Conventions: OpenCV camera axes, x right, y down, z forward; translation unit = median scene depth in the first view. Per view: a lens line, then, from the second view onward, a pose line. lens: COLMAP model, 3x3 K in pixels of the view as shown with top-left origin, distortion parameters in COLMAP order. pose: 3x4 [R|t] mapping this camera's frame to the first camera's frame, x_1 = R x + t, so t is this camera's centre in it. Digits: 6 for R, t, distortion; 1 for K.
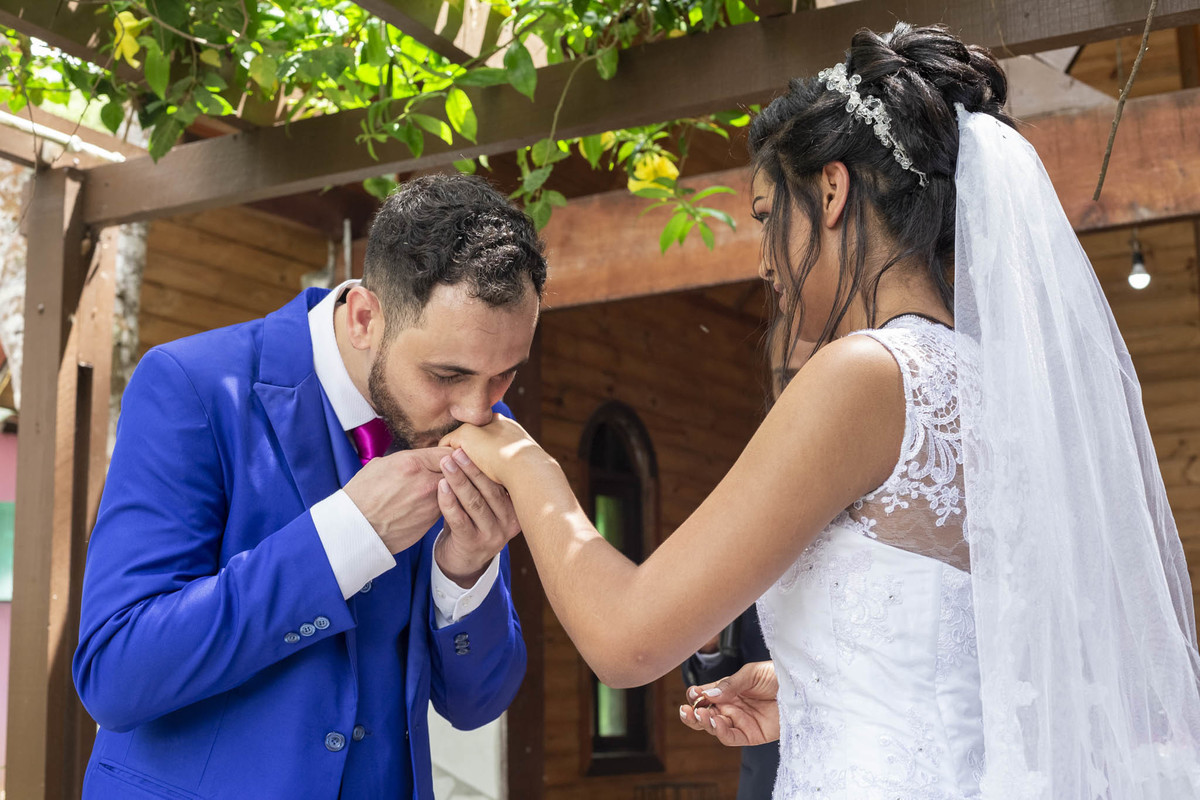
lens RADIAL K [[1792.5, 0, 600.0], [0, 1792.5, 400.0], [0, 0, 1]] dist [-0.124536, 0.047993]
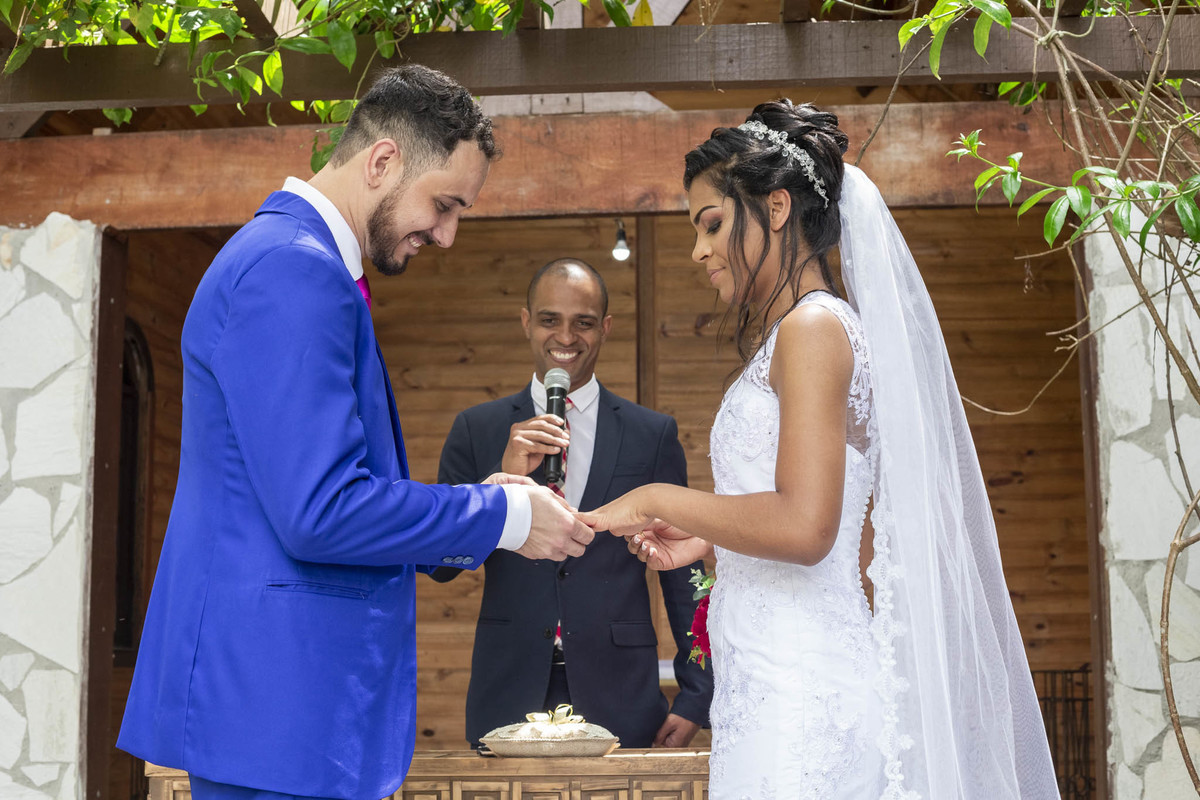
lens RADIAL K [[1826.0, 0, 600.0], [0, 1826.0, 400.0], [0, 0, 1]] dist [-0.121816, 0.050359]
pose [[0.917374, 0.070033, 0.391816, -0.229688], [-0.083193, 0.996394, 0.016688, 0.013572], [-0.389235, -0.047905, 0.919892, -0.146184]]
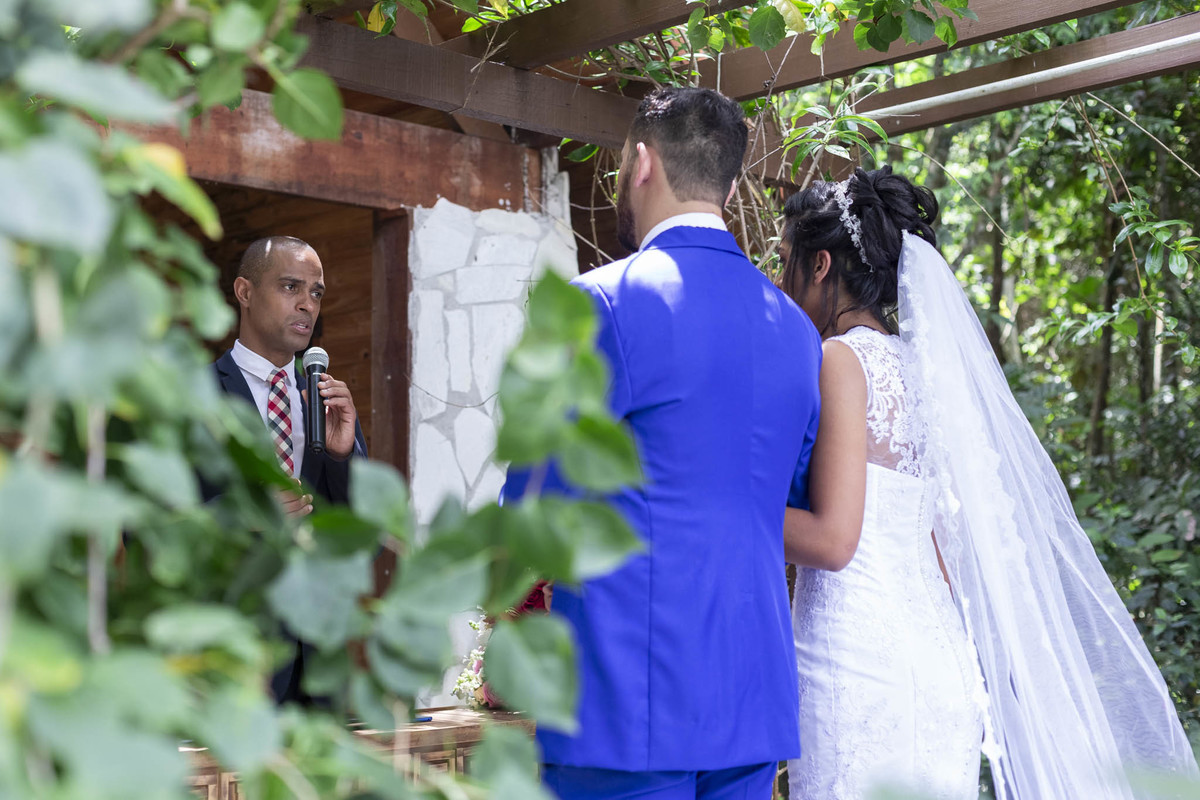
lens RADIAL K [[1770.3, 0, 600.0], [0, 1770.3, 400.0], [0, 0, 1]] dist [-0.128964, 0.089276]
pose [[0.298438, 0.100605, 0.949112, -0.692054], [-0.179641, 0.982577, -0.047666, 0.053814], [-0.937371, -0.156274, 0.311311, 0.254483]]
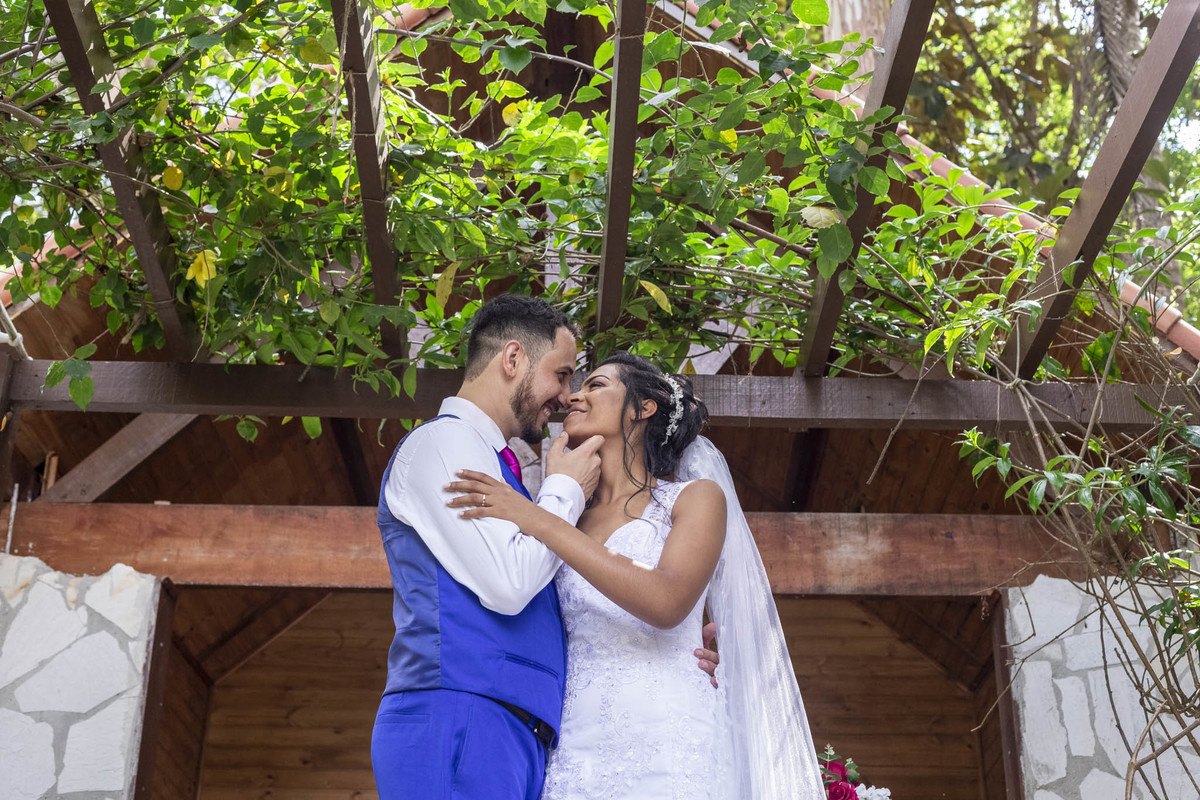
lens RADIAL K [[1770.3, 0, 600.0], [0, 1770.3, 400.0], [0, 0, 1]] dist [-0.128964, 0.089276]
pose [[0.869873, 0.252817, 0.423562, -0.386269], [-0.118063, 0.940422, -0.318854, 0.213604], [-0.478938, 0.227356, 0.847896, -0.231013]]
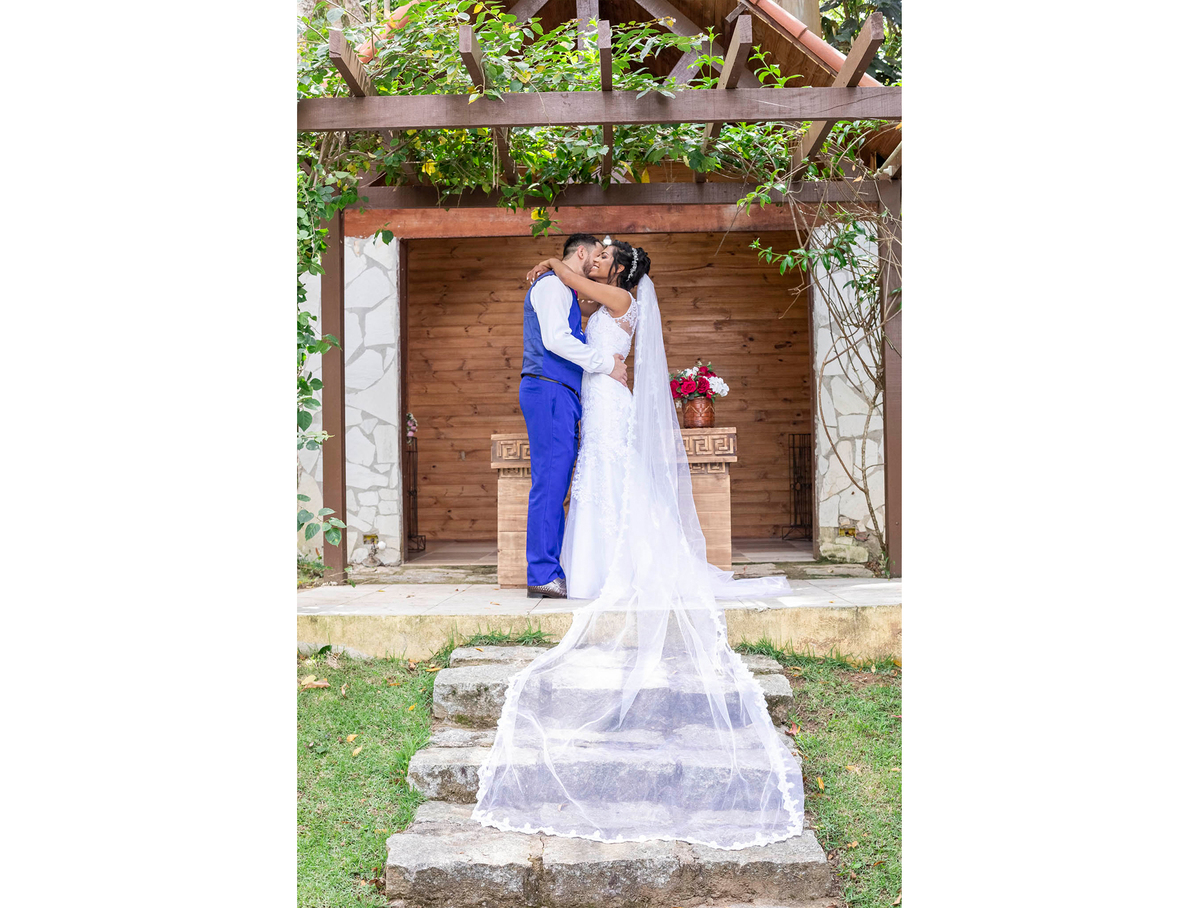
lens RADIAL K [[1337.4, 0, 600.0], [0, 1337.4, 454.0], [0, 0, 1]] dist [-0.116443, 0.000260]
pose [[0.888705, 0.013134, 0.458291, -0.761858], [-0.081734, 0.988116, 0.130180, -0.017859], [-0.451135, -0.153150, 0.879217, -0.960534]]
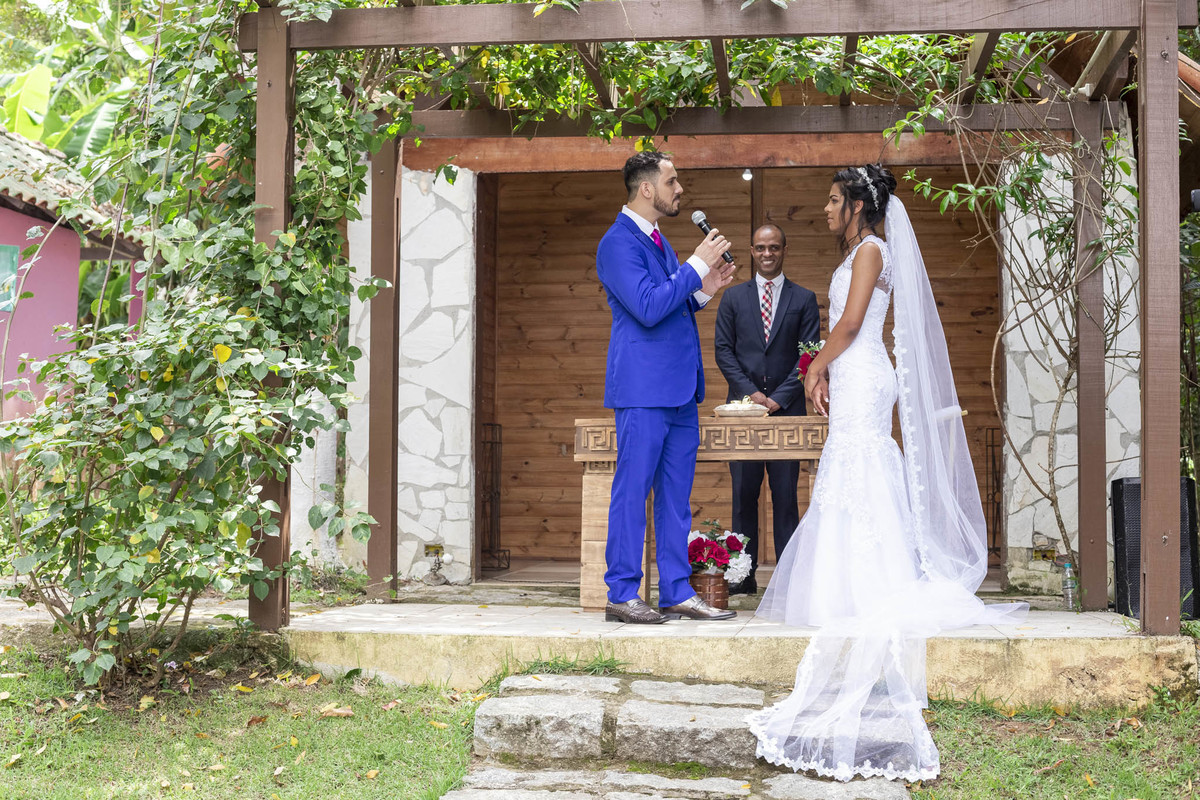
lens RADIAL K [[1826.0, 0, 600.0], [0, 1826.0, 400.0], [0, 0, 1]] dist [-0.121816, 0.050359]
pose [[0.931644, 0.040564, 0.361100, -0.756040], [-0.084913, 0.990539, 0.107808, -0.032477], [-0.353311, -0.131101, 0.926274, -1.135977]]
